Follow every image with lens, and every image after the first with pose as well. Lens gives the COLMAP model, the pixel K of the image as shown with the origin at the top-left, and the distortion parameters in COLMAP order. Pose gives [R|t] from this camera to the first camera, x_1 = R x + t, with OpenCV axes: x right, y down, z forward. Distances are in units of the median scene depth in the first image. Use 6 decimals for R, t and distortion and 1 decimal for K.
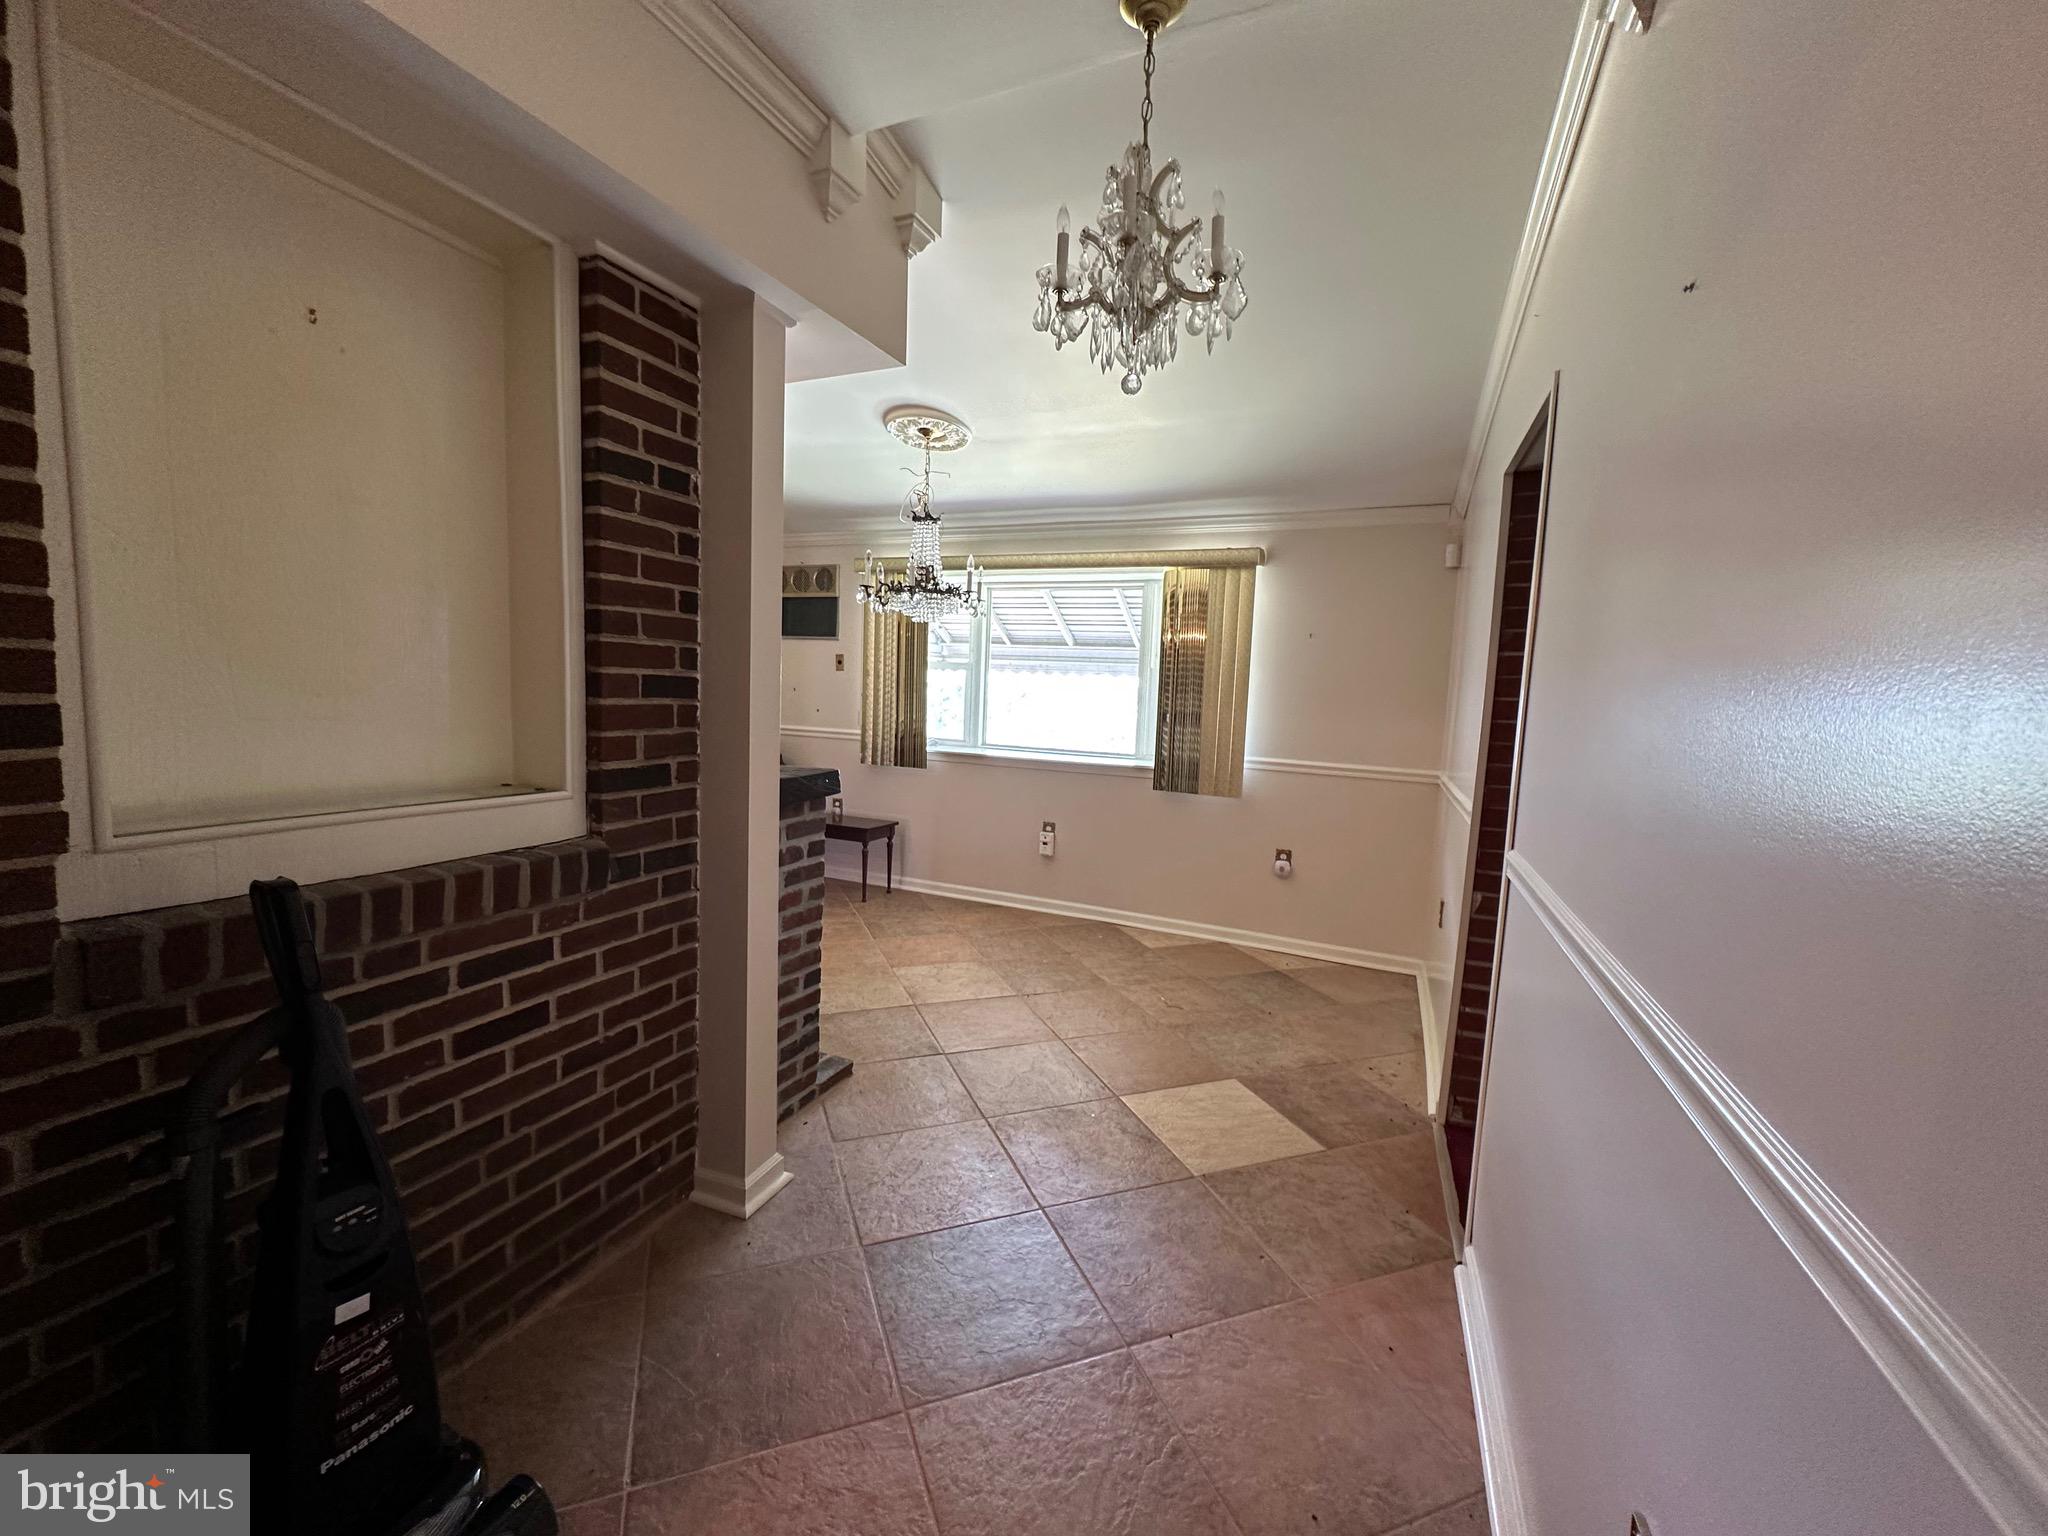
lens RADIAL K [[814.9, 0, 1014.9], [0, 814.9, 771.4], [0, 0, 1]] dist [-0.000705, -0.000014]
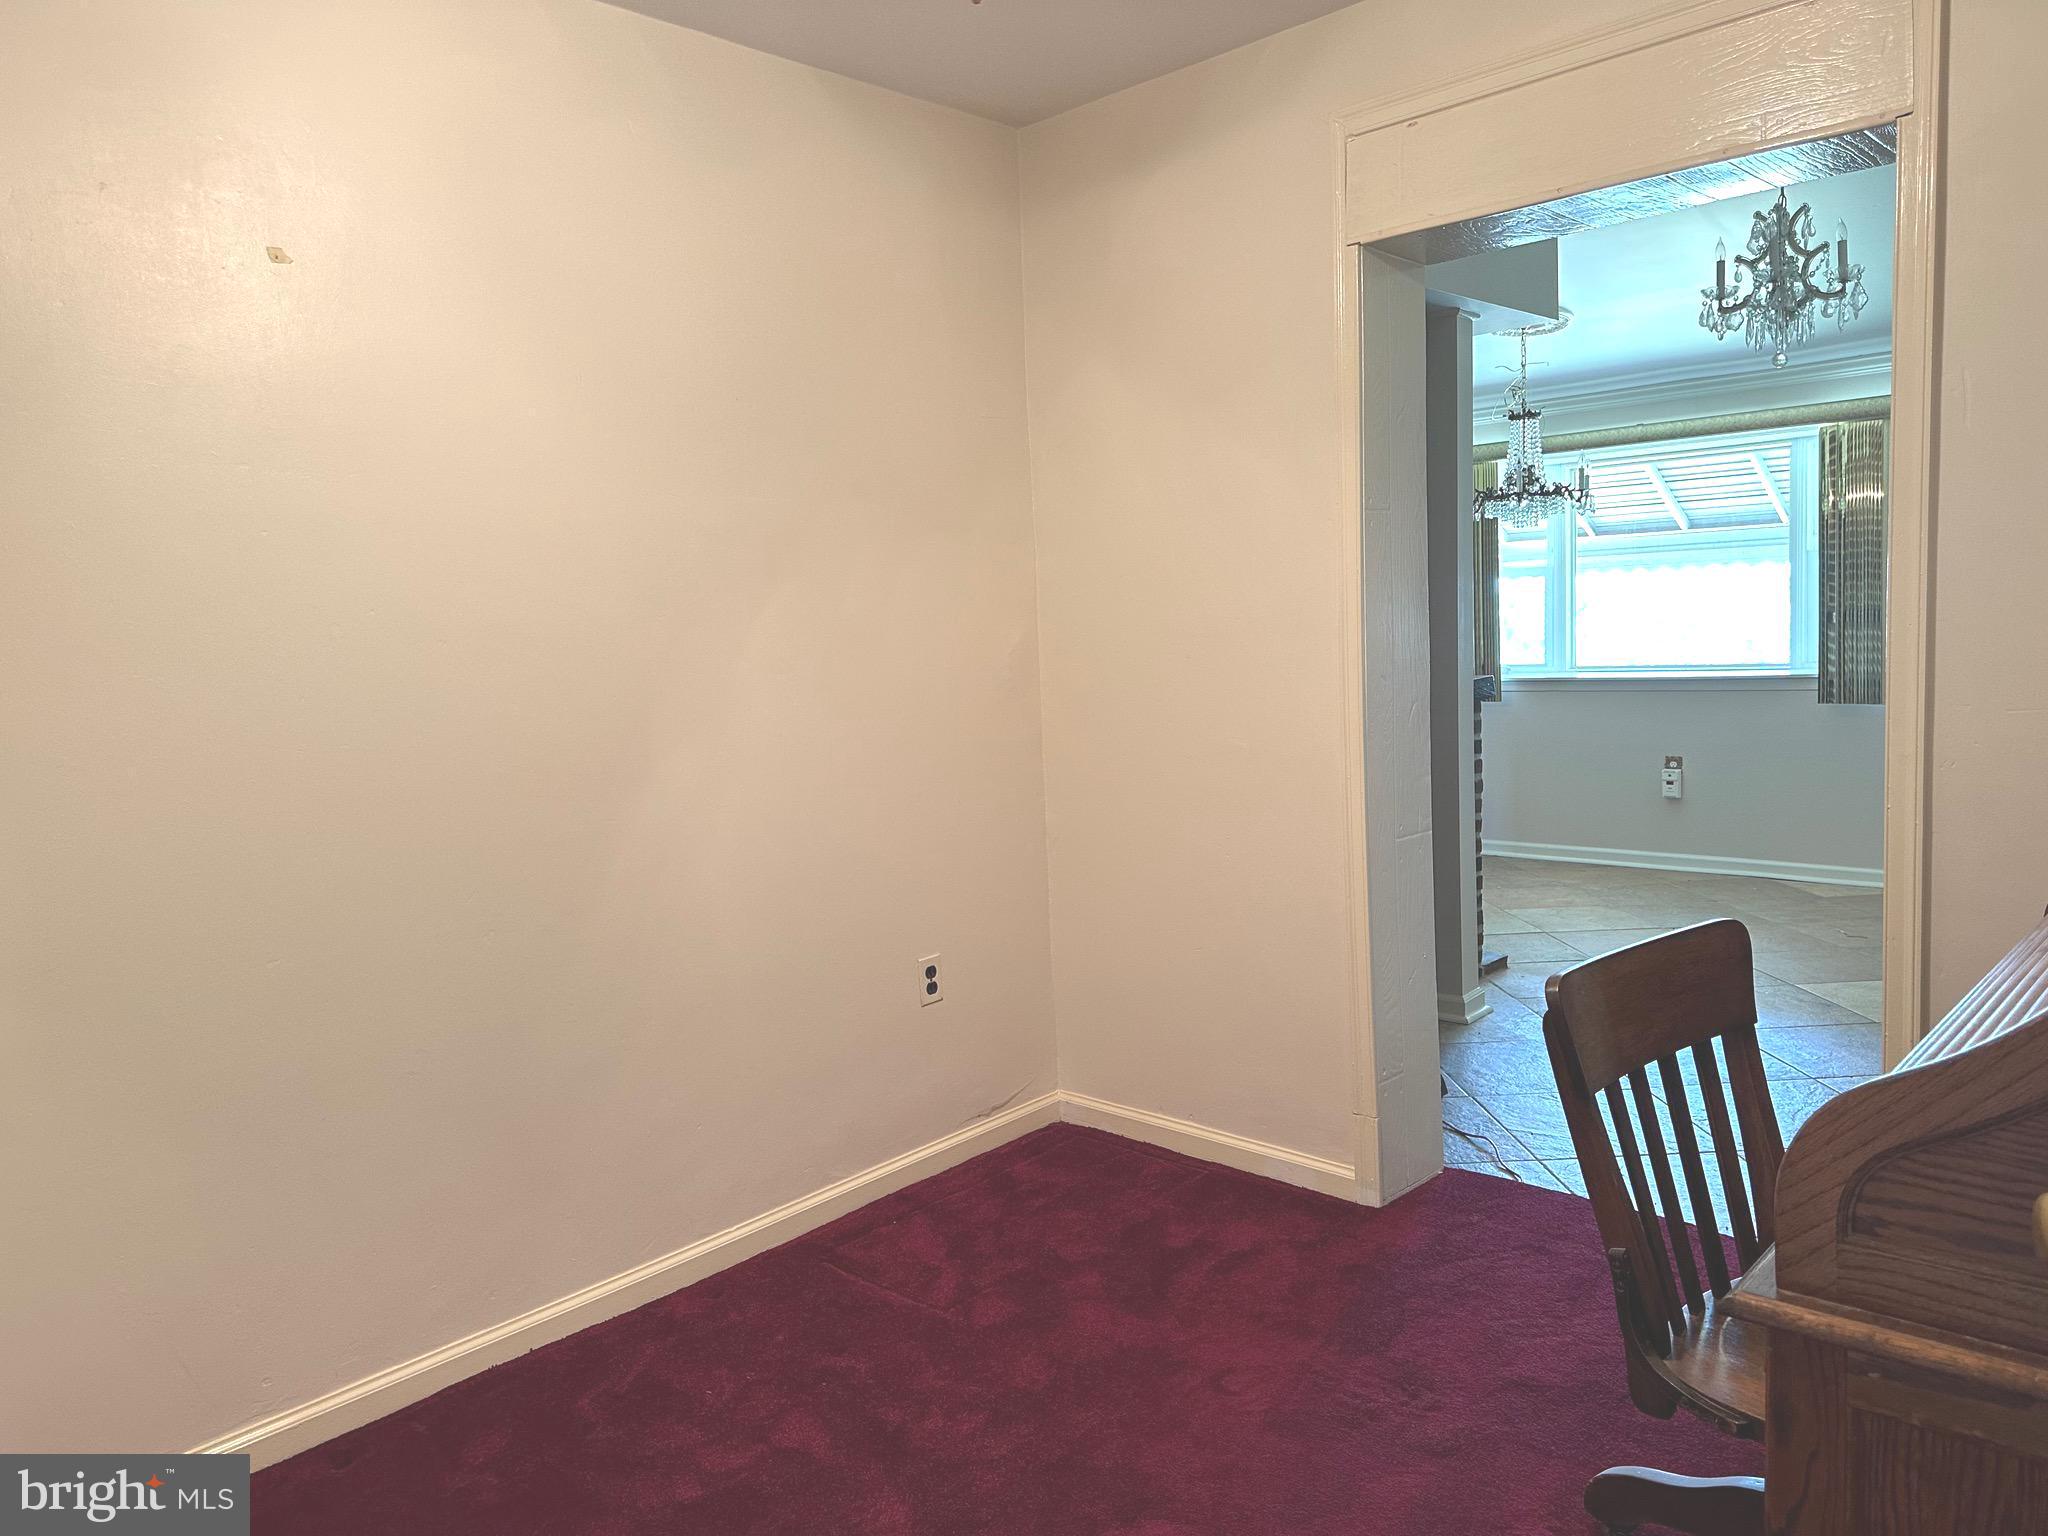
lens RADIAL K [[1448.0, 0, 1029.2], [0, 1448.0, 759.6], [0, 0, 1]] dist [0.093123, -0.151053]
pose [[0.945629, -0.049569, -0.321448, -0.125282], [0.047542, 0.998769, -0.014157, 0.075889], [0.321754, -0.001895, 0.946821, -0.751249]]
